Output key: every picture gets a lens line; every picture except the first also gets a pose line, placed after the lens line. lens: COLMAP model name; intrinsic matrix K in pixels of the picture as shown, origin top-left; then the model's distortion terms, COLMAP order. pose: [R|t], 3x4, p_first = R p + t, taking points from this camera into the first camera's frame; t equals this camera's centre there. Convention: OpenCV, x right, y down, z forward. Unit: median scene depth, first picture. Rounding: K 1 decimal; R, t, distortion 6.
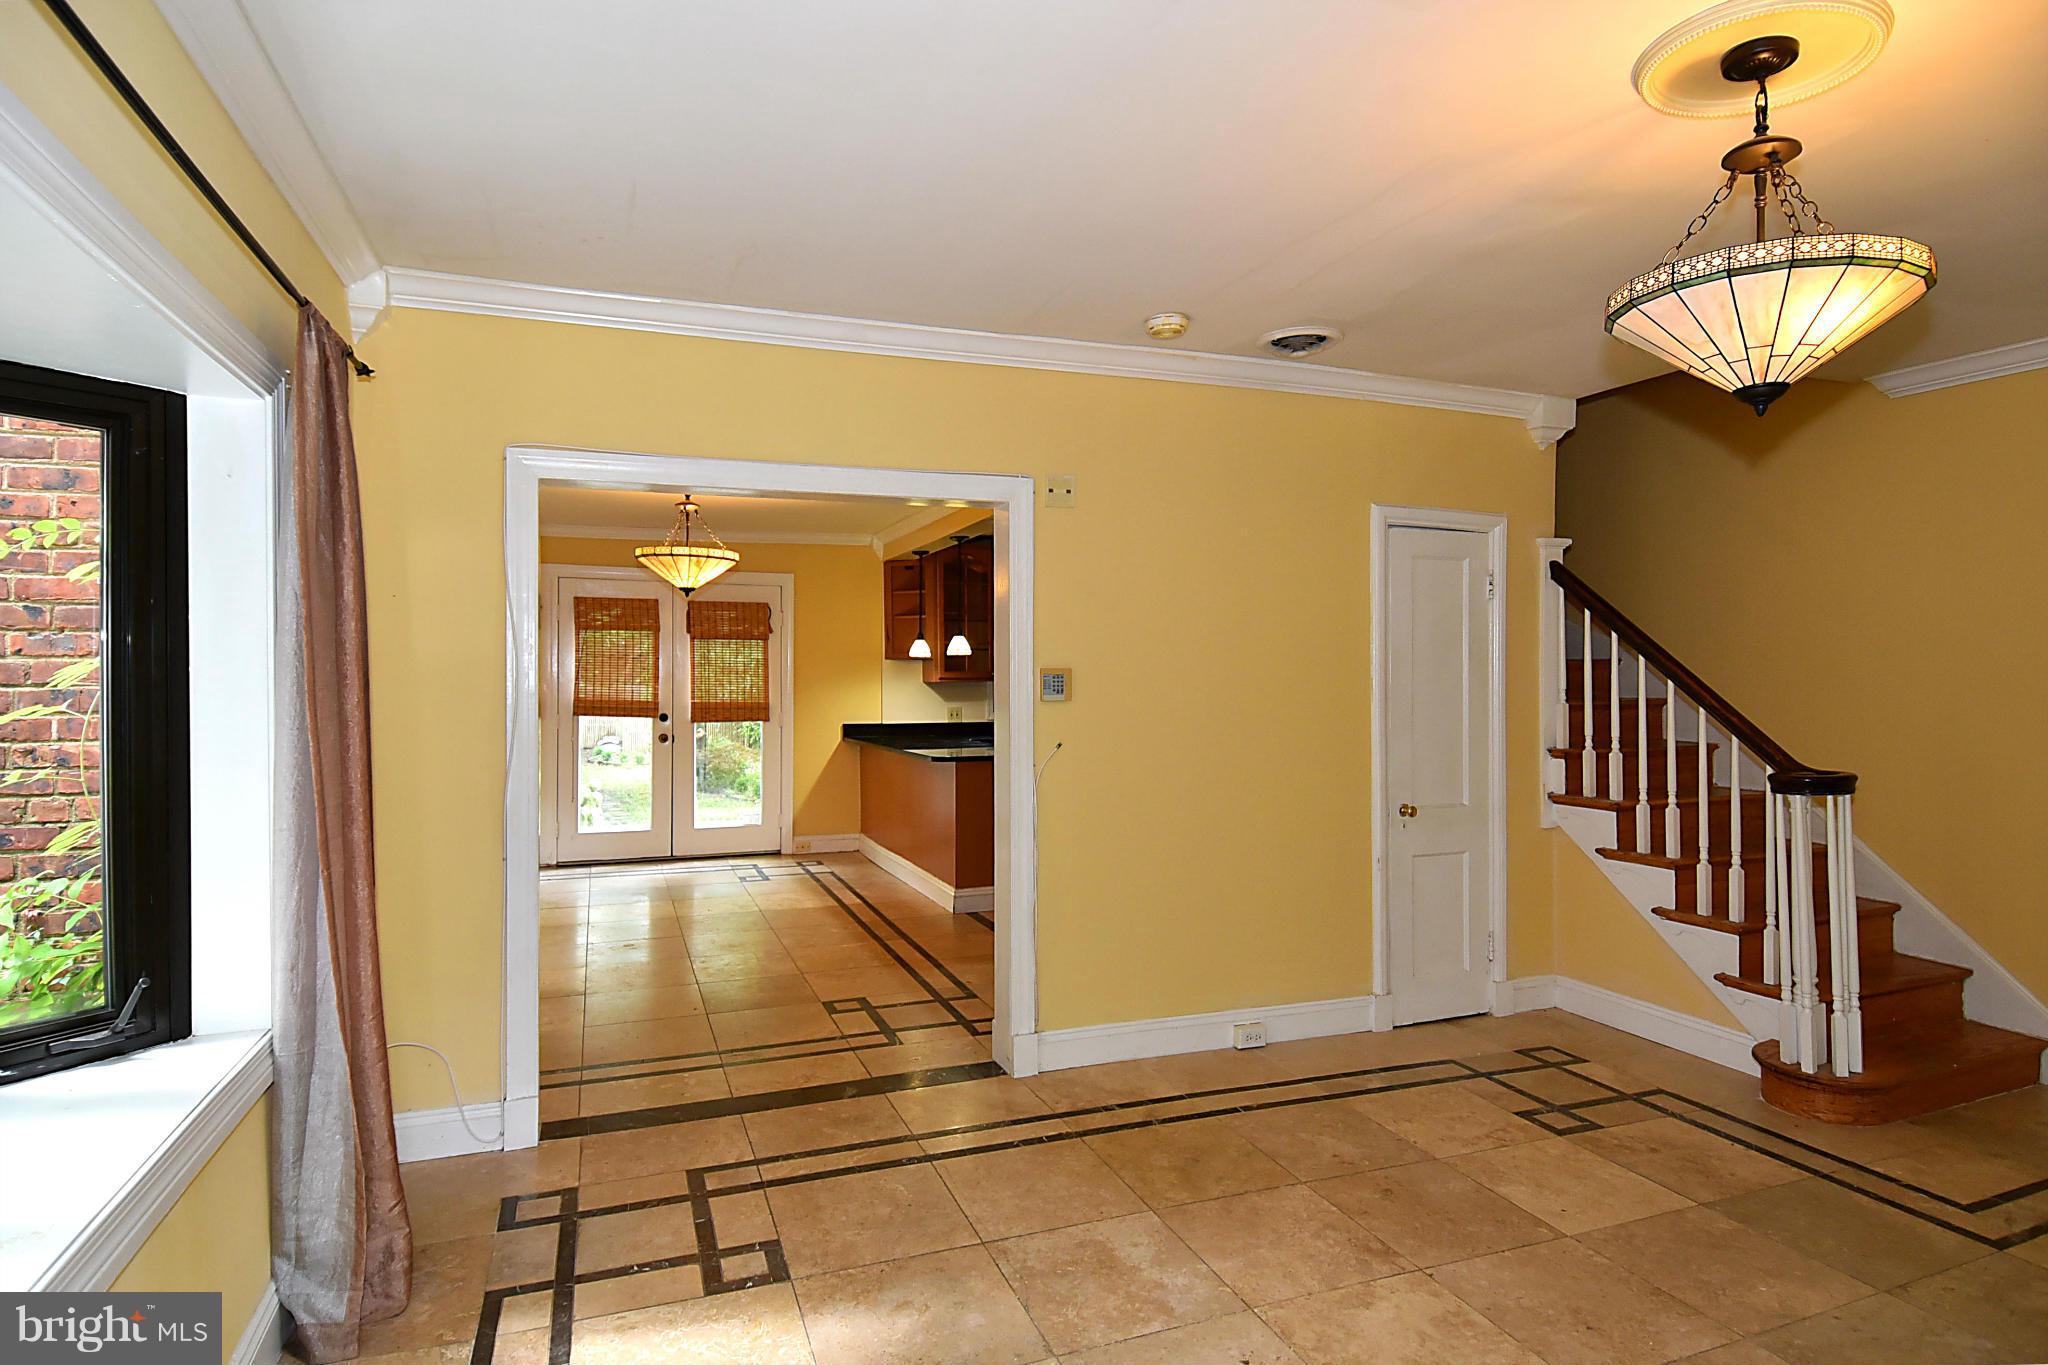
lens RADIAL K [[1084.1, 0, 1024.0], [0, 1084.1, 682.5], [0, 0, 1]] dist [0.058712, -0.061913]
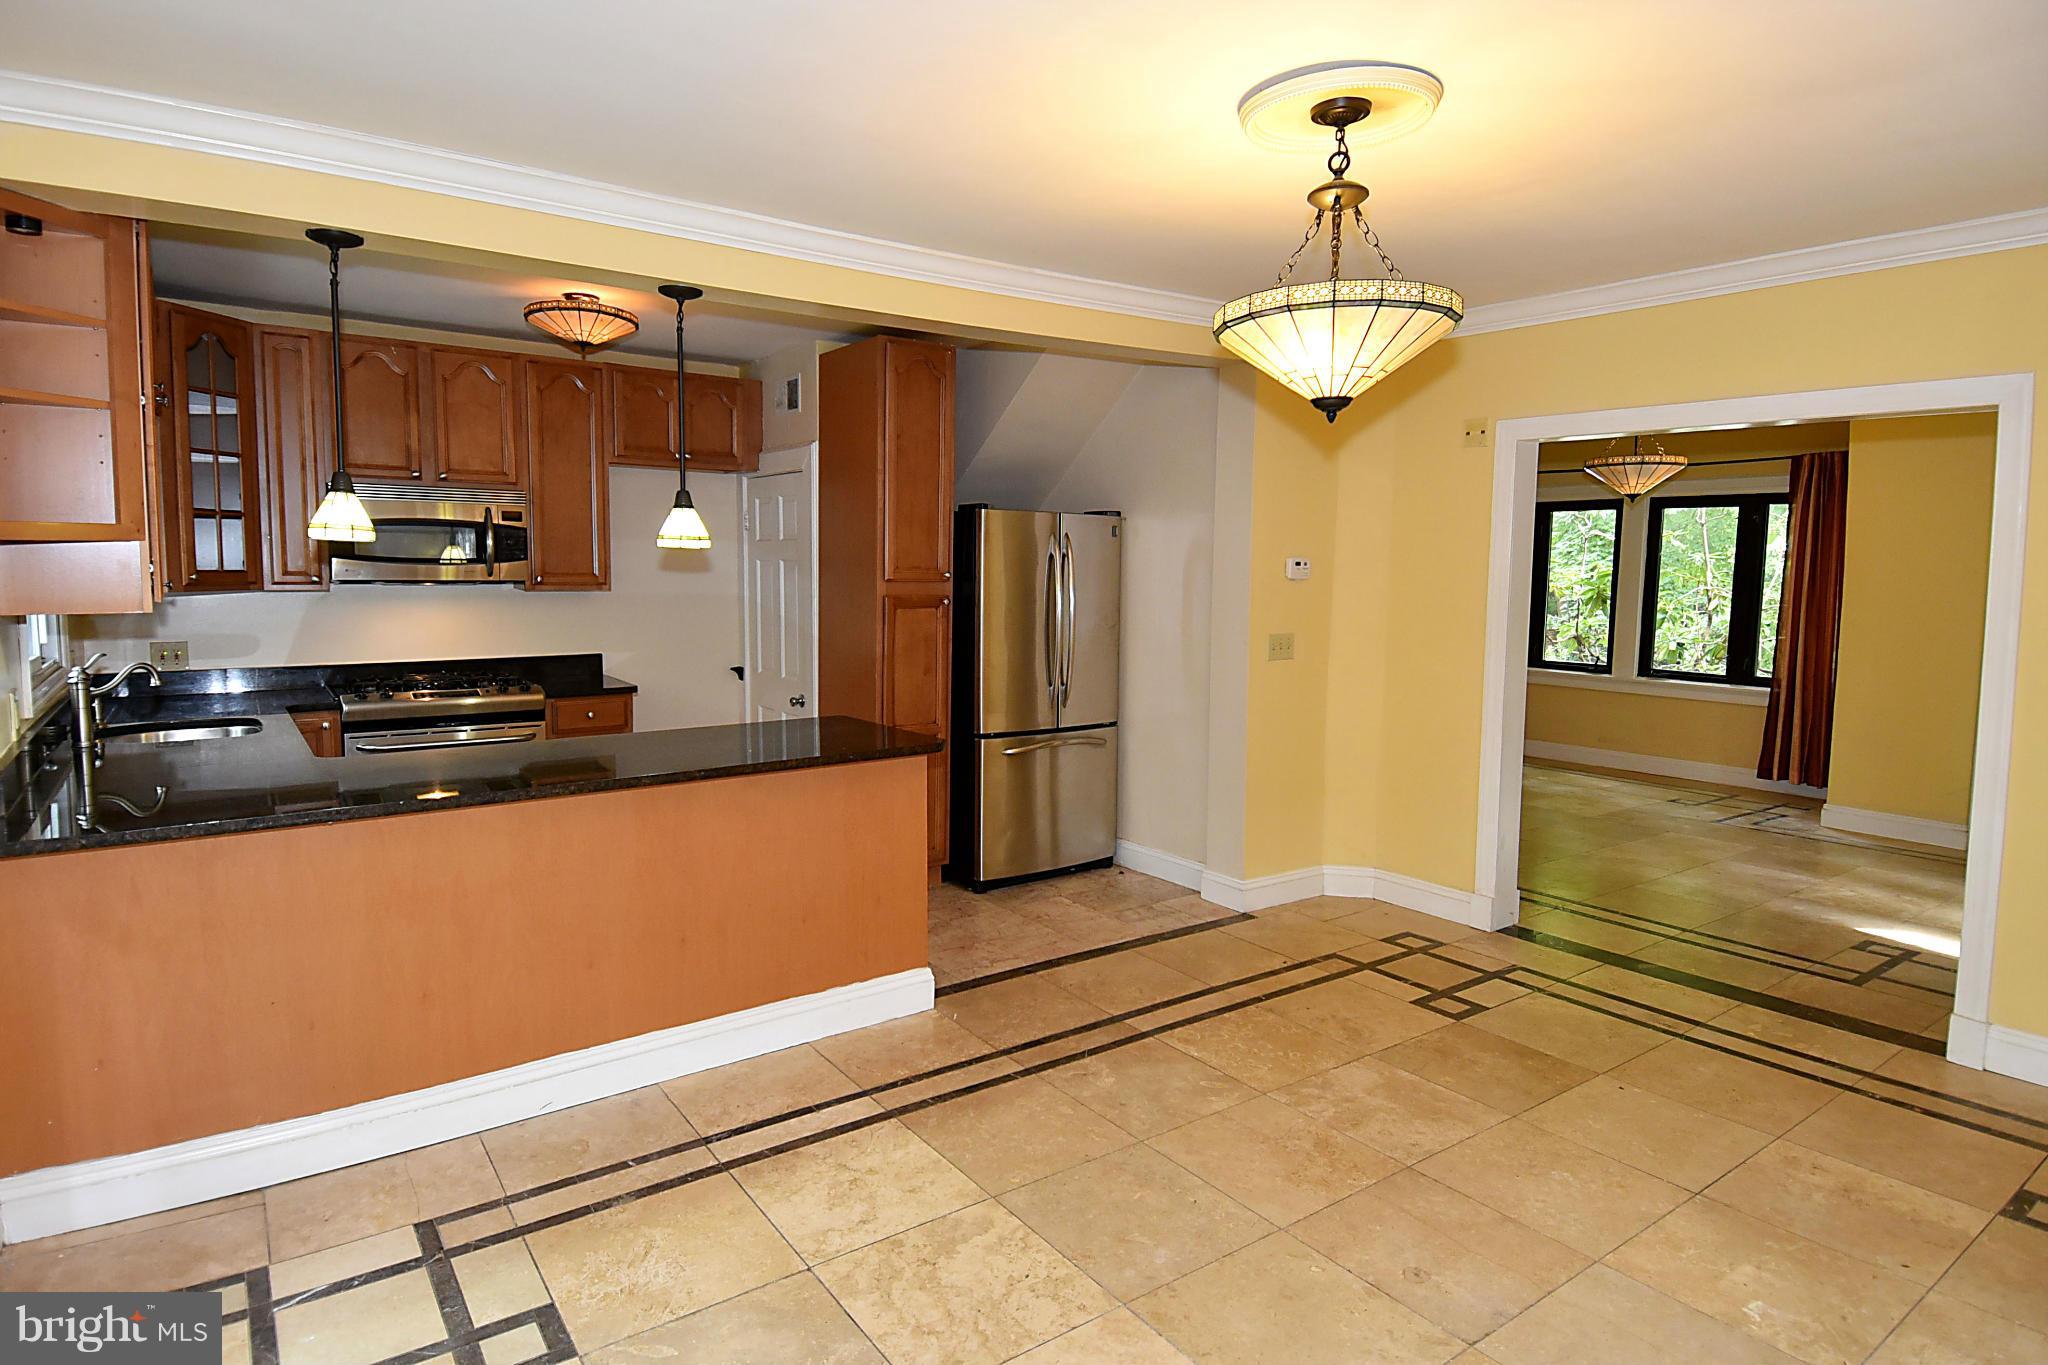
lens RADIAL K [[1088.9, 0, 1015.2], [0, 1088.9, 678.5], [0, 0, 1]] dist [0.062279, -0.066869]
pose [[-0.238869, -0.100620, 0.965825, -0.944378], [-0.002997, 0.994689, 0.102886, -0.031816], [-0.971047, 0.021682, -0.237902, 1.666445]]
